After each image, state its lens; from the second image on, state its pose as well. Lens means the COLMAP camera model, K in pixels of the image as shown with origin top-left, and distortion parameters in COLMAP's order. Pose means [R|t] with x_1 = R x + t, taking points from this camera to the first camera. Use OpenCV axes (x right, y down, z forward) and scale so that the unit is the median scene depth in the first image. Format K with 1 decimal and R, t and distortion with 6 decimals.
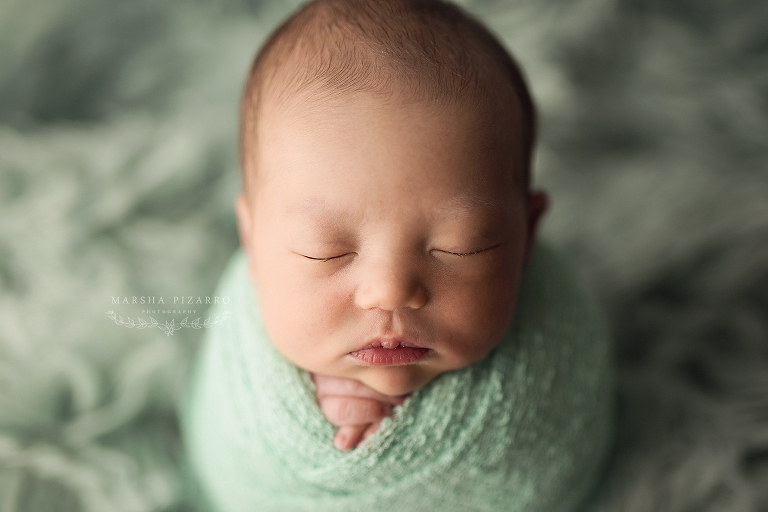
lens RADIAL K [[1046.4, 0, 384.0], [0, 1046.4, 256.0], [0, 0, 1]] dist [-0.122594, -0.020630]
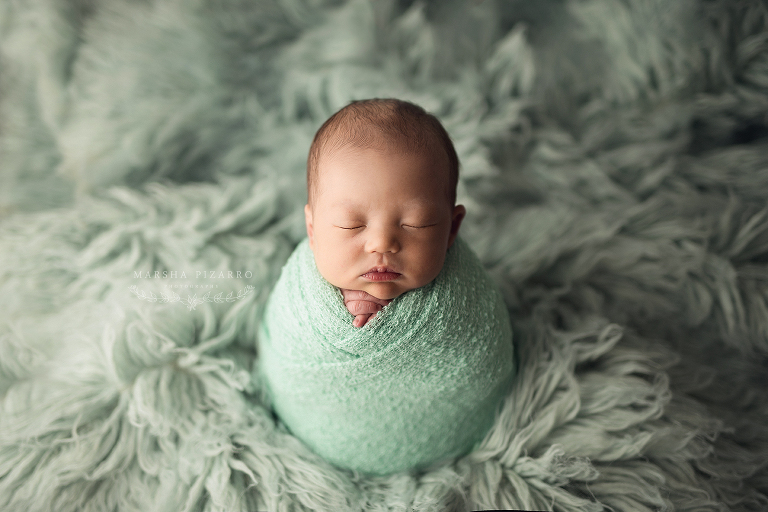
lens RADIAL K [[1046.4, 0, 384.0], [0, 1046.4, 256.0], [0, 0, 1]] dist [-0.122594, -0.020630]
pose [[0.999867, 0.016298, 0.000947, 0.007797], [-0.016034, 0.991261, -0.130934, 0.307748], [-0.003073, 0.130902, 0.991391, -0.976197]]
